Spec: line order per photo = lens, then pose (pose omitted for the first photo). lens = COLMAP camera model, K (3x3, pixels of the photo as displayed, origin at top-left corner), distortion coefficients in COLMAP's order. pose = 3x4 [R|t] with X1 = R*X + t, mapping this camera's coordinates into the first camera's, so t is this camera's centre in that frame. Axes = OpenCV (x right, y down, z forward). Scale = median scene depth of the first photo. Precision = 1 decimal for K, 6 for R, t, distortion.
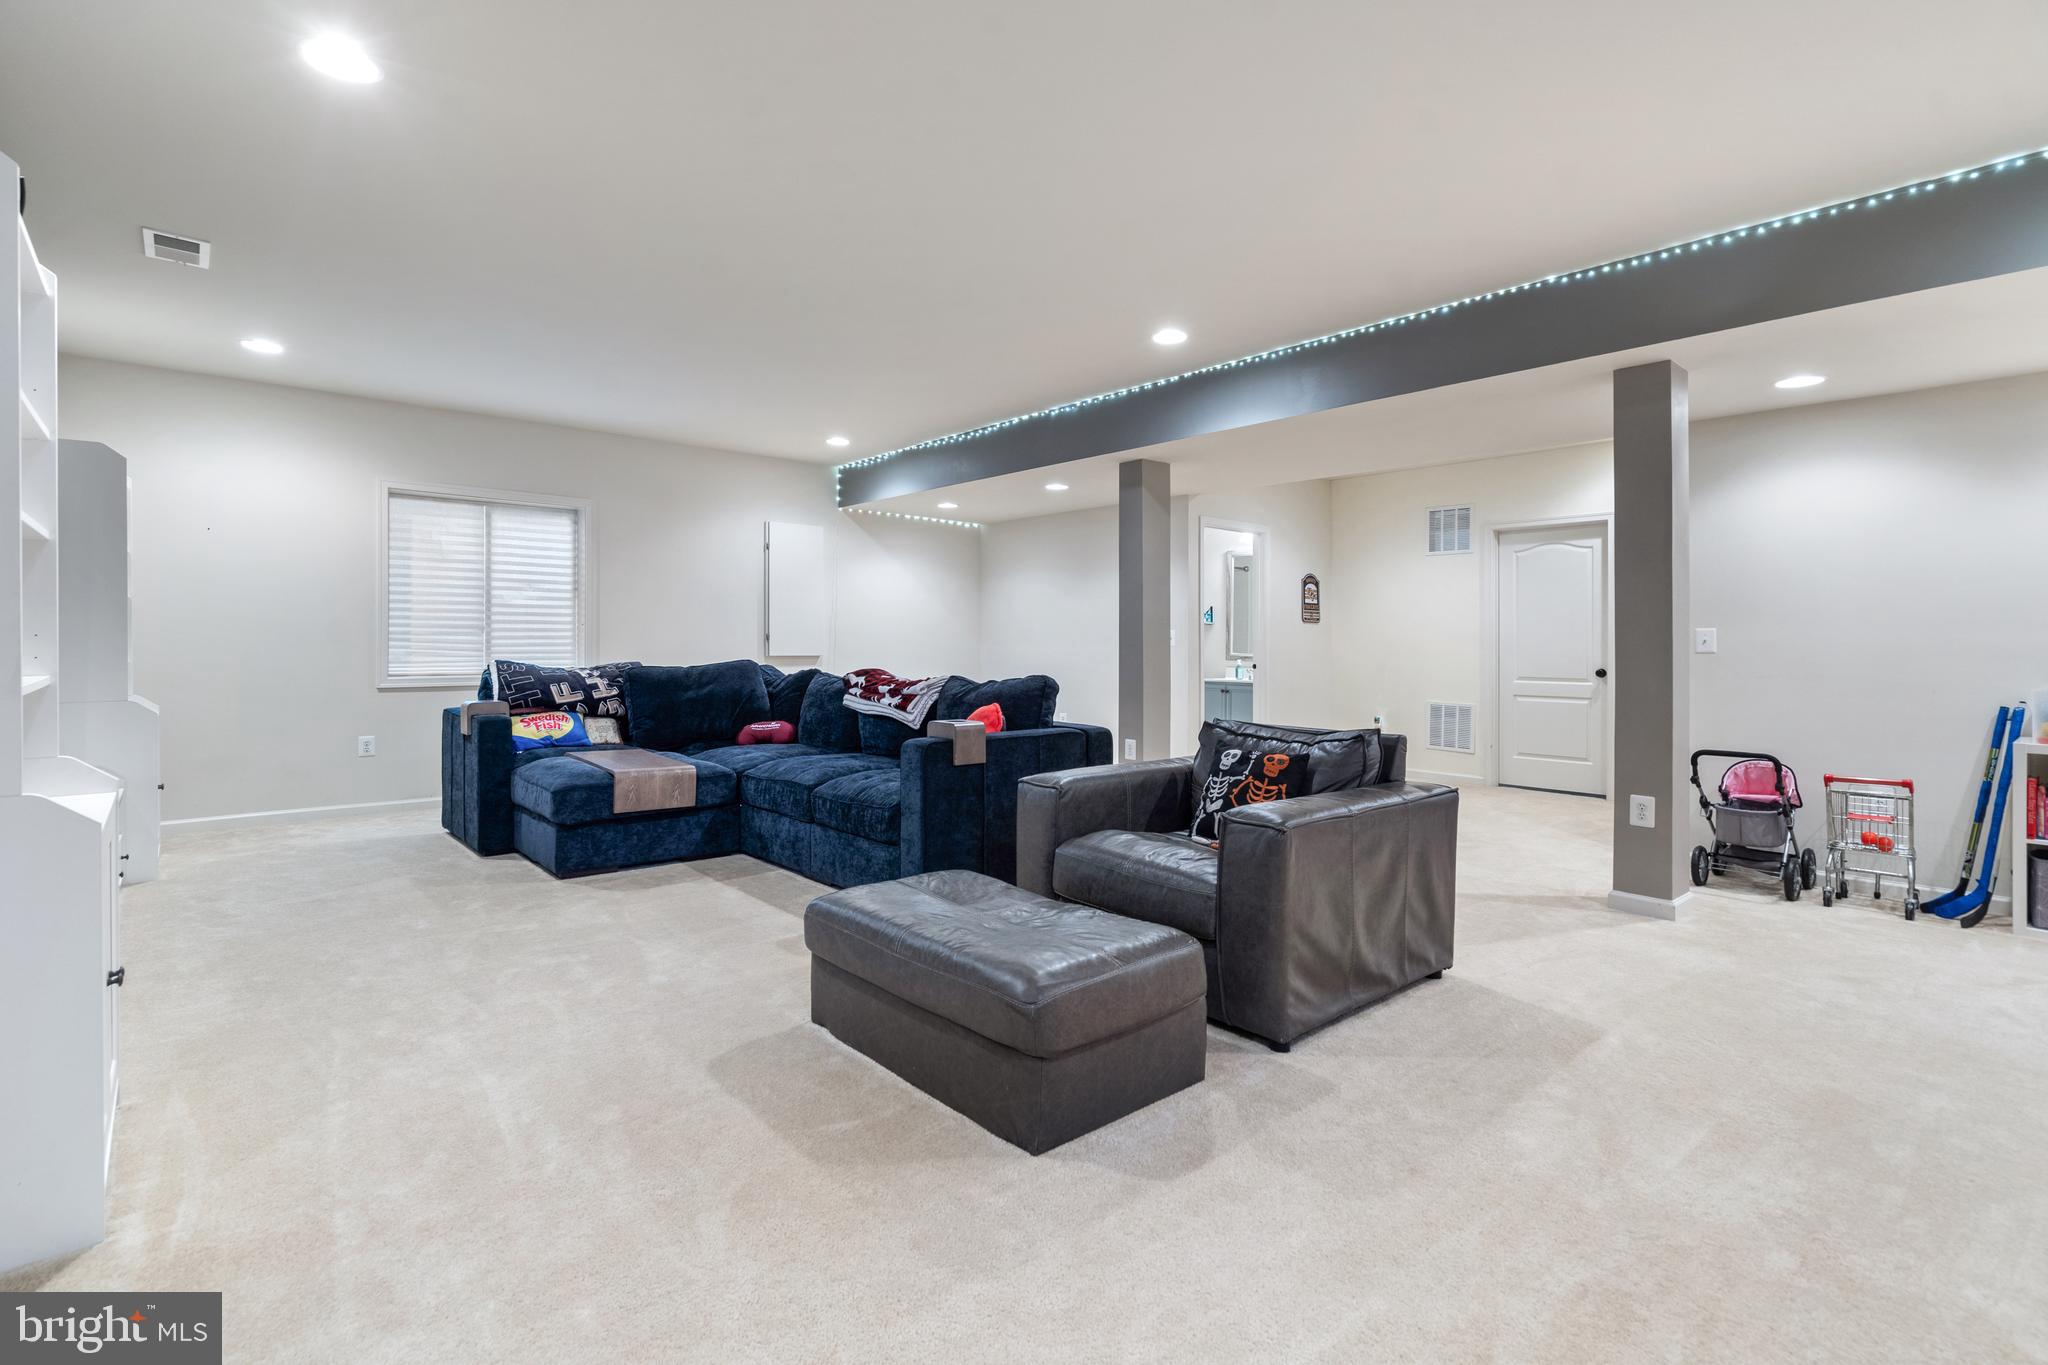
lens RADIAL K [[941.6, 0, 1023.6], [0, 941.6, 671.7], [0, 0, 1]] dist [-0.003956, 0.000129]
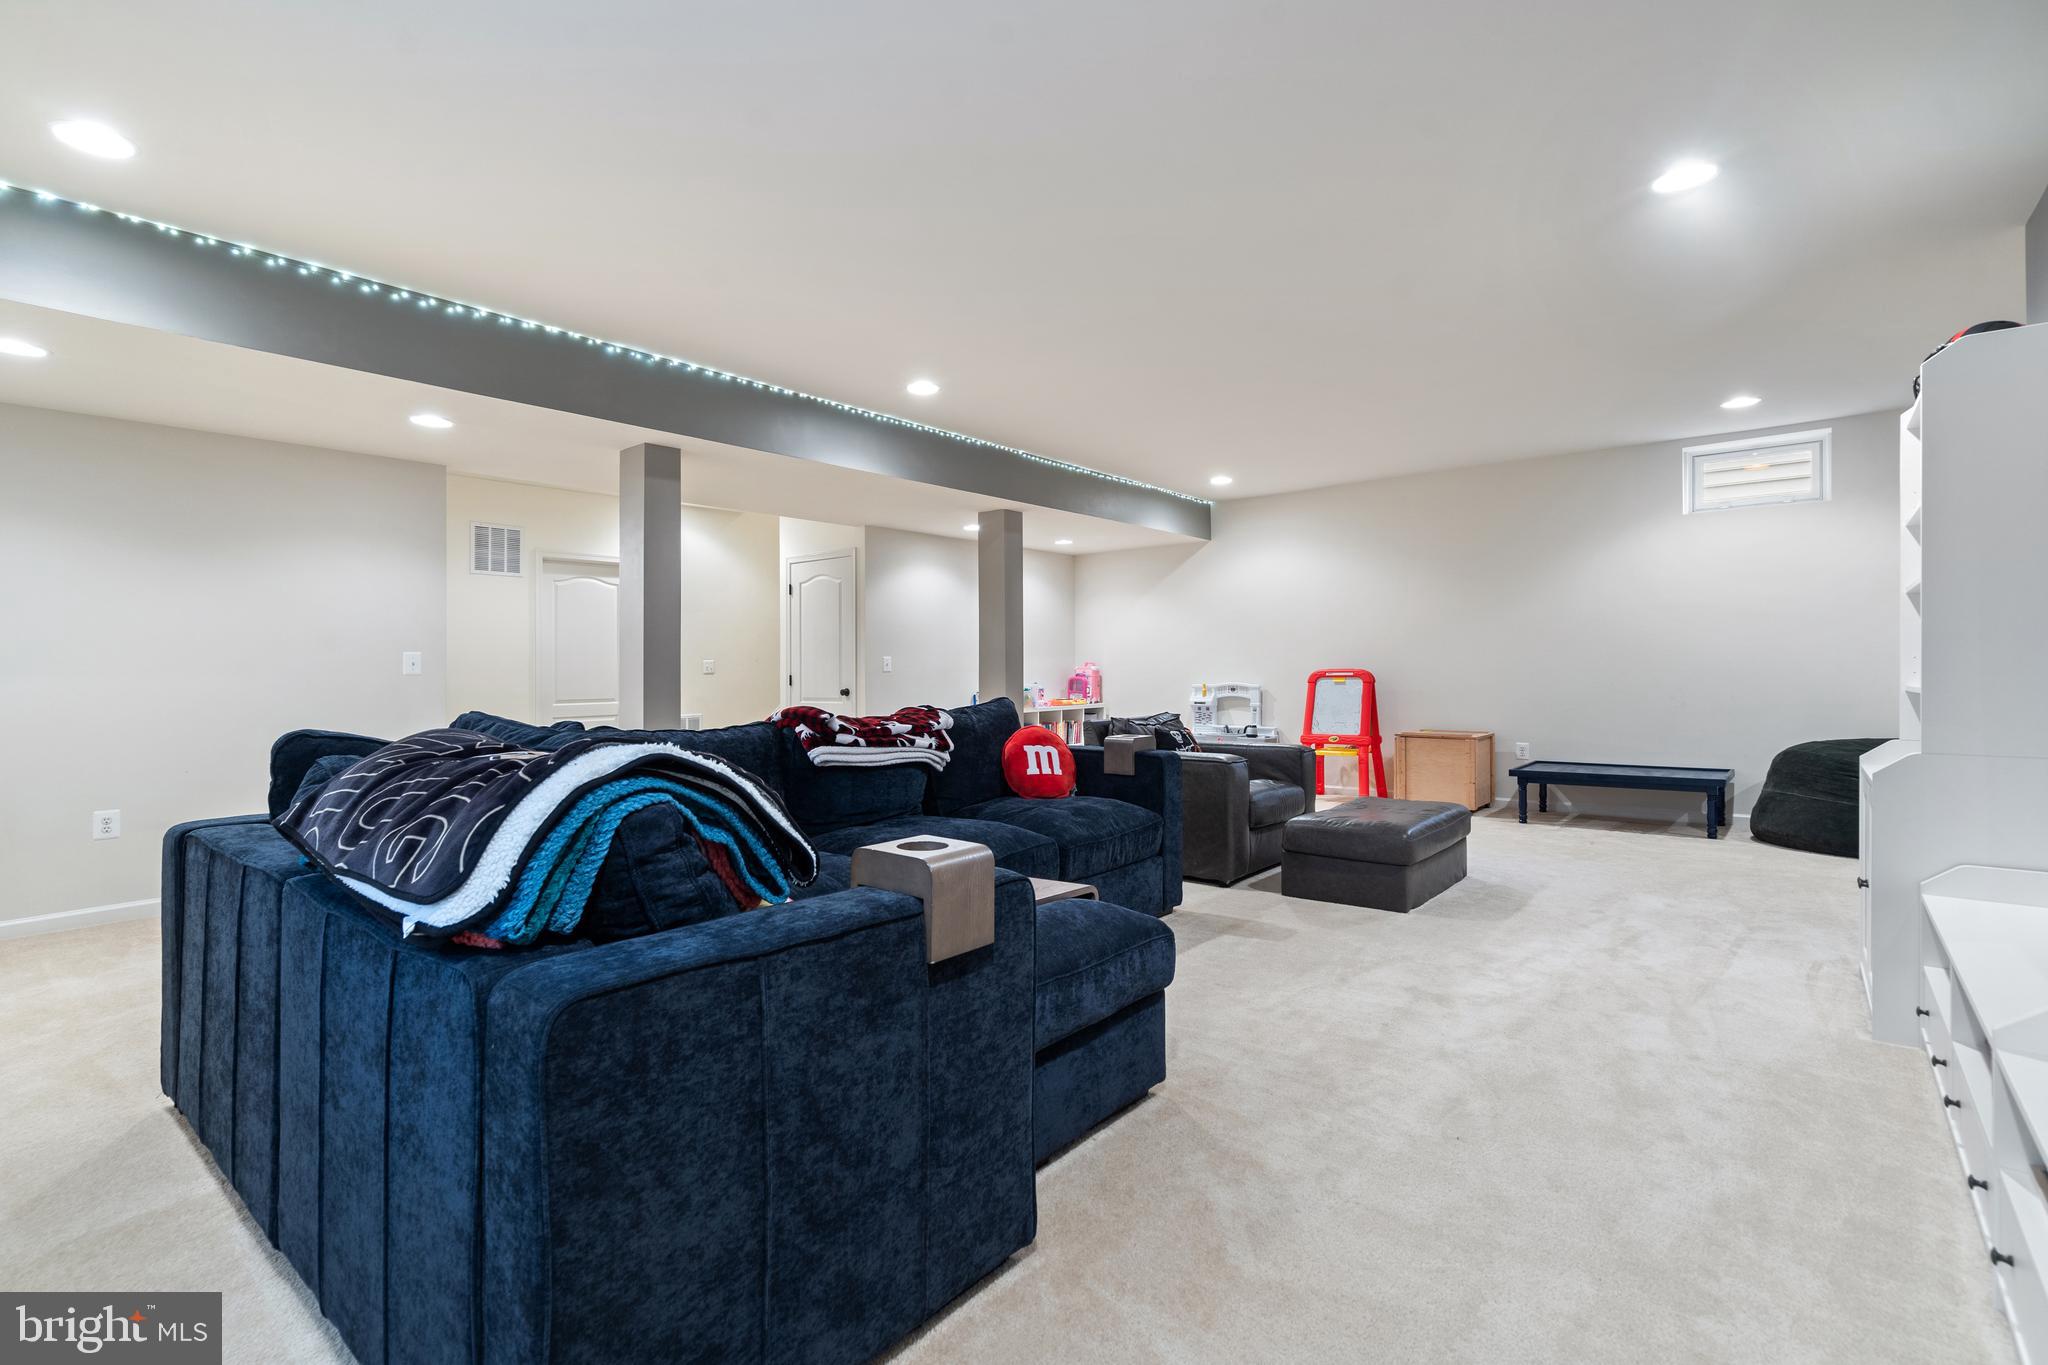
lens RADIAL K [[941.6, 0, 1024.7], [0, 941.6, 669.7], [0, 0, 1]] dist [-0.003956, 0.000129]
pose [[-0.121682, -0.000661, 0.992569, -0.638788], [0.031485, 0.999494, 0.004525, -0.022090], [-0.992070, 0.031801, -0.121600, 0.700085]]
